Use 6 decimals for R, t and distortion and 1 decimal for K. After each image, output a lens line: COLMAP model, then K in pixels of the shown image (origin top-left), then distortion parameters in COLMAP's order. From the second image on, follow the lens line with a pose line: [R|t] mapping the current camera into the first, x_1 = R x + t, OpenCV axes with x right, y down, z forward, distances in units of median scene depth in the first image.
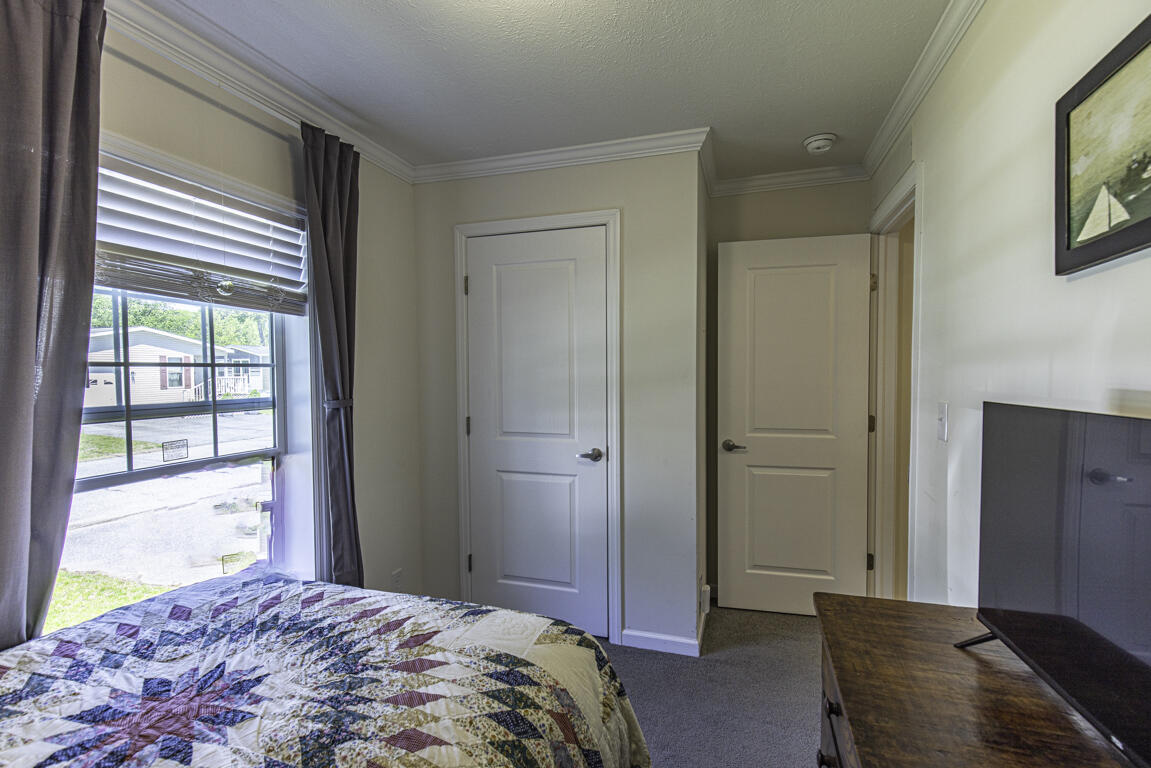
lens RADIAL K [[532.4, 0, 575.5], [0, 532.4, 384.0], [0, 0, 1]] dist [-0.000544, -0.000116]
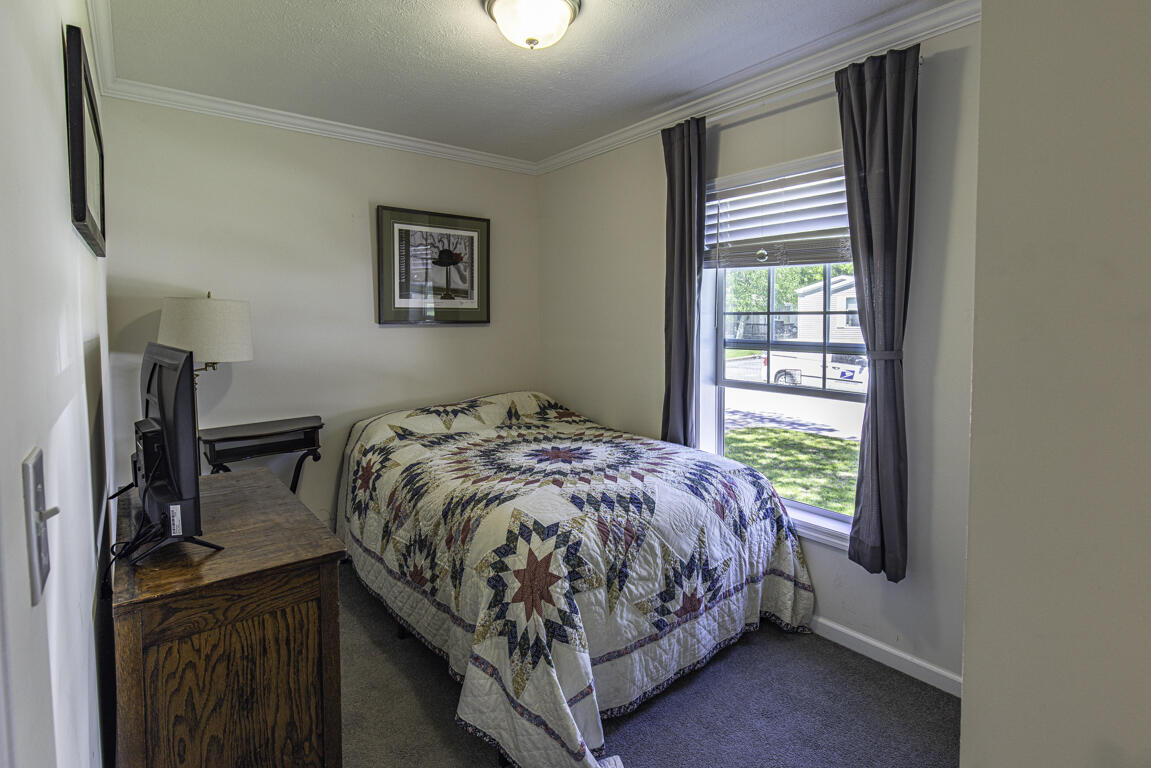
lens RADIAL K [[551.0, 0, 578.2], [0, 551.0, 343.4], [0, 0, 1]] dist [-0.000202, -0.000018]
pose [[-0.543719, 0.048385, -0.837871, 0.712159], [-0.015371, 0.997595, 0.067583, -0.045015], [0.839126, 0.049625, -0.541668, 1.284173]]
